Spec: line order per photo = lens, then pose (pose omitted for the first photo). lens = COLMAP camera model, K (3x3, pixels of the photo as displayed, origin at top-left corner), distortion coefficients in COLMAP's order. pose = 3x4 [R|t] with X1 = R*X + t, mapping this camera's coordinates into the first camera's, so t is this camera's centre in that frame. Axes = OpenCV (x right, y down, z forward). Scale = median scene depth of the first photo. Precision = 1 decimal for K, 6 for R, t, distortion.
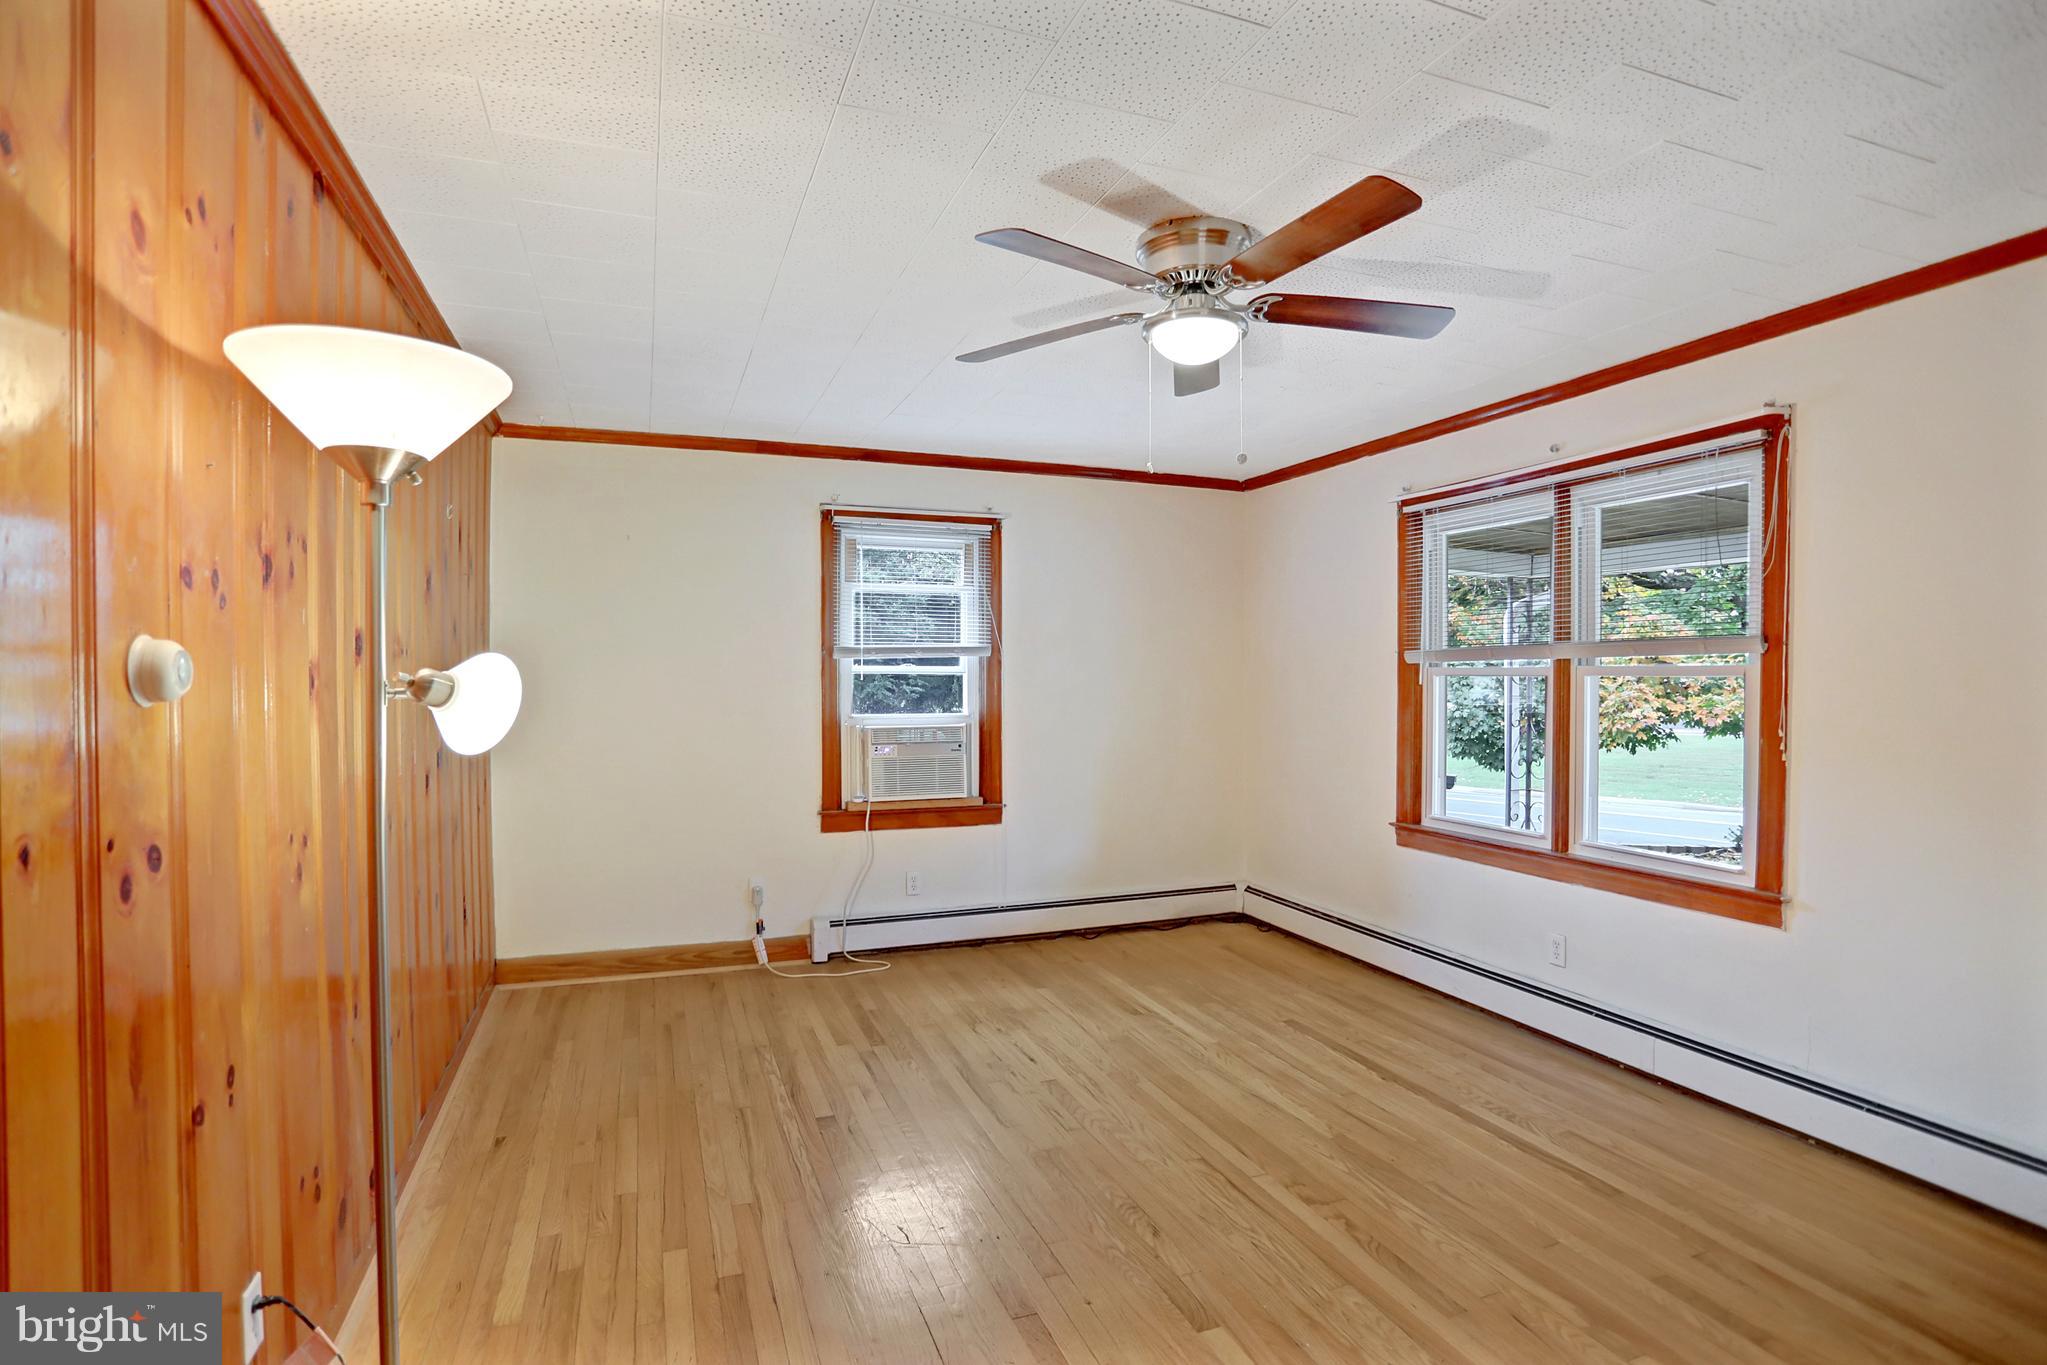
lens RADIAL K [[994.6, 0, 1025.2], [0, 994.6, 698.6], [0, 0, 1]] dist [-0.045056, 0.003246]
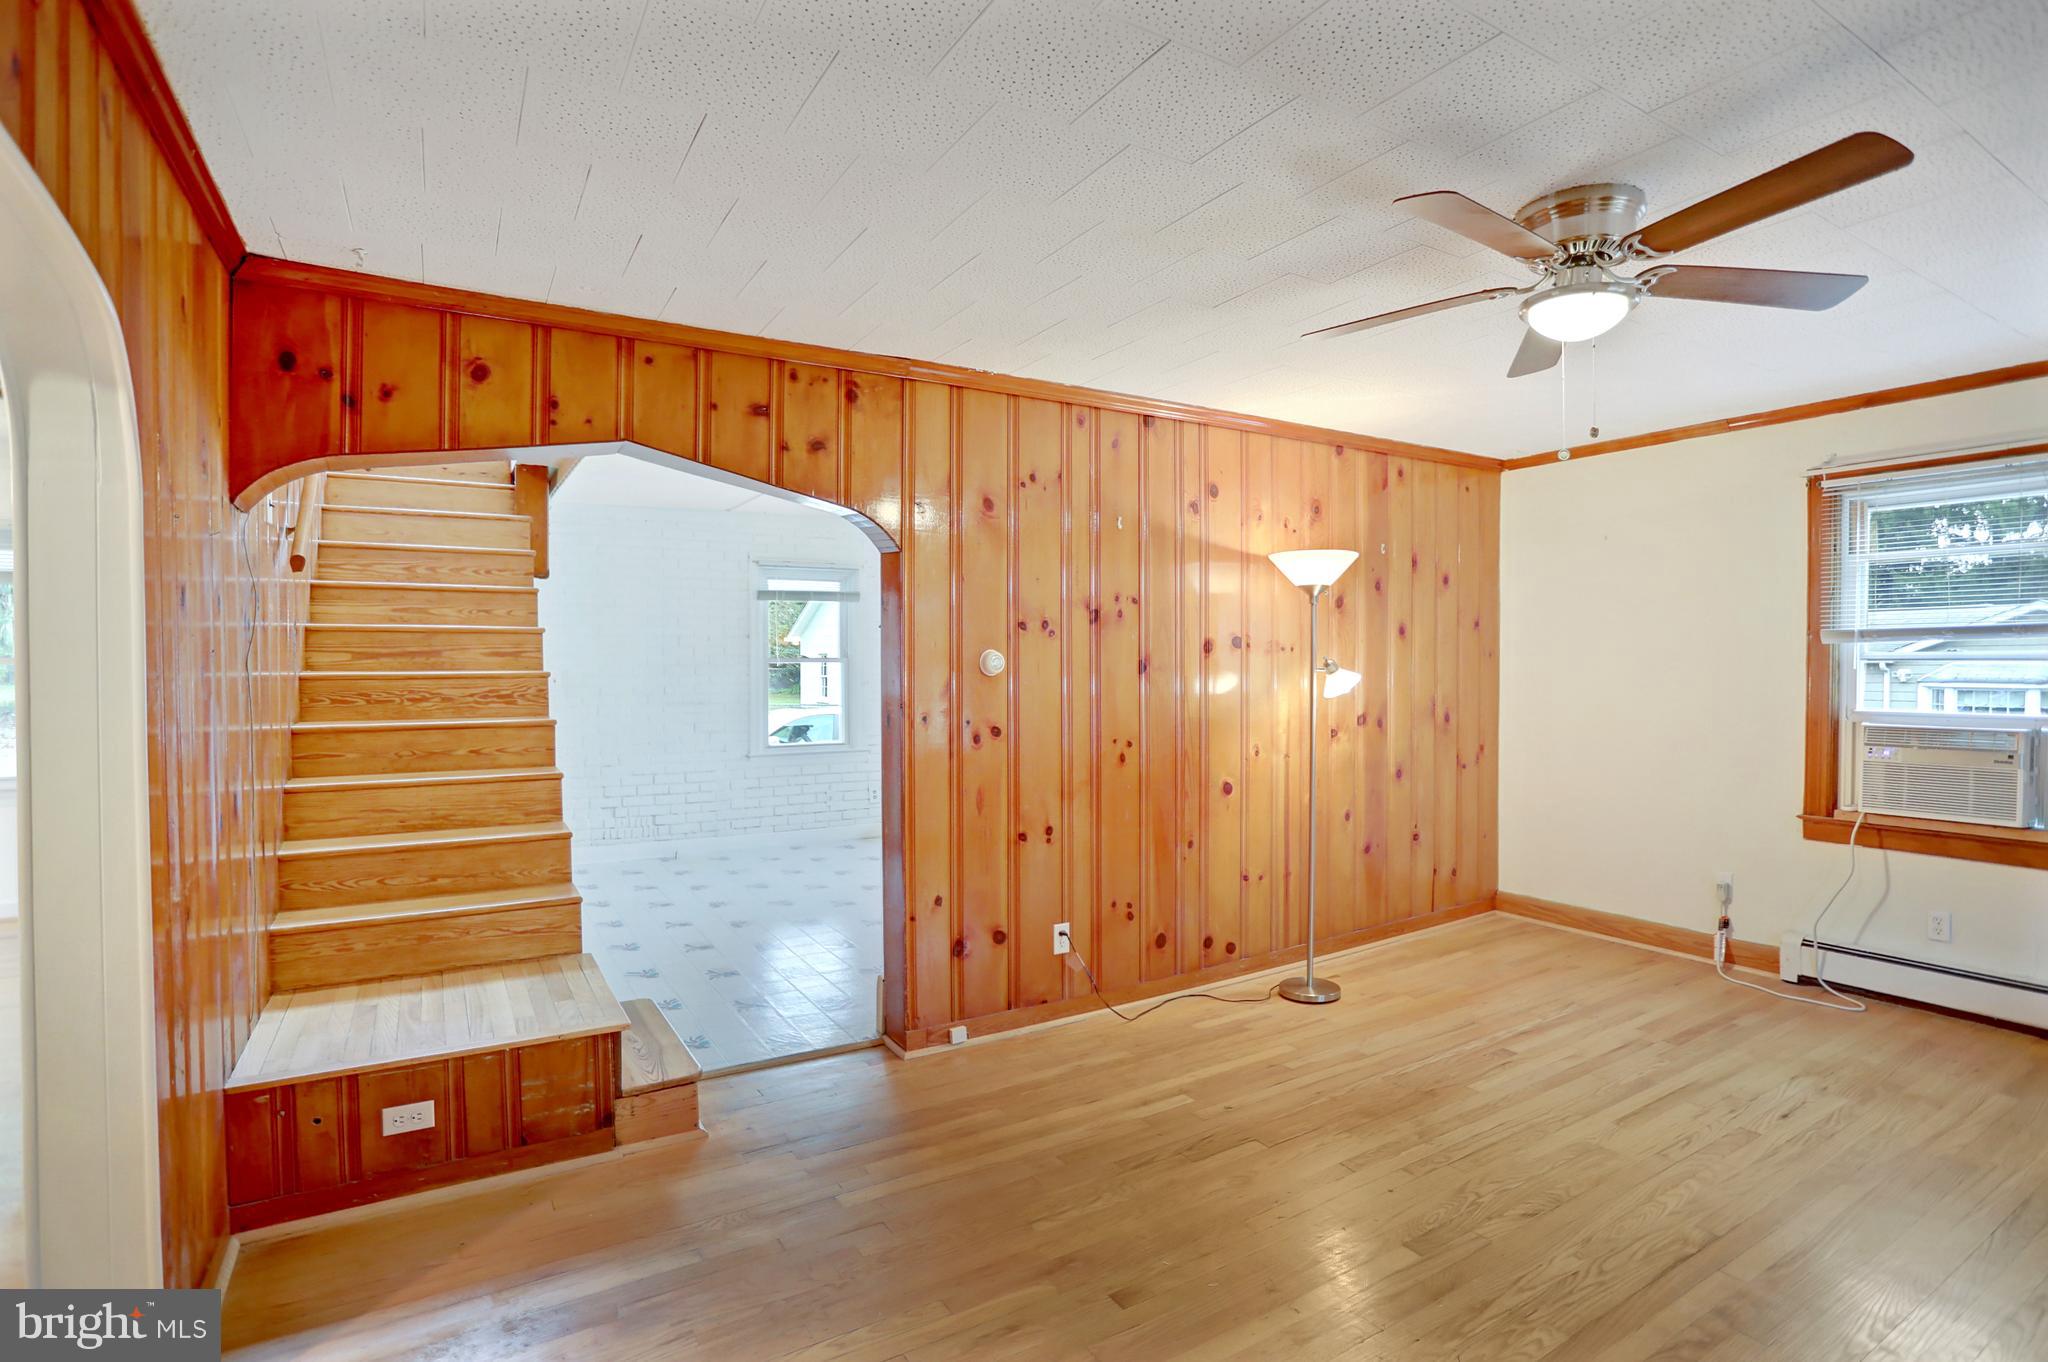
lens RADIAL K [[995.1, 0, 1032.7], [0, 995.1, 690.0], [0, 0, 1]] dist [-0.045056, 0.003246]
pose [[0.176472, 0.020690, -0.984088, 0.546482], [-0.016312, 0.999703, 0.018093, -0.003663], [0.984170, 0.012860, 0.176757, 0.167722]]
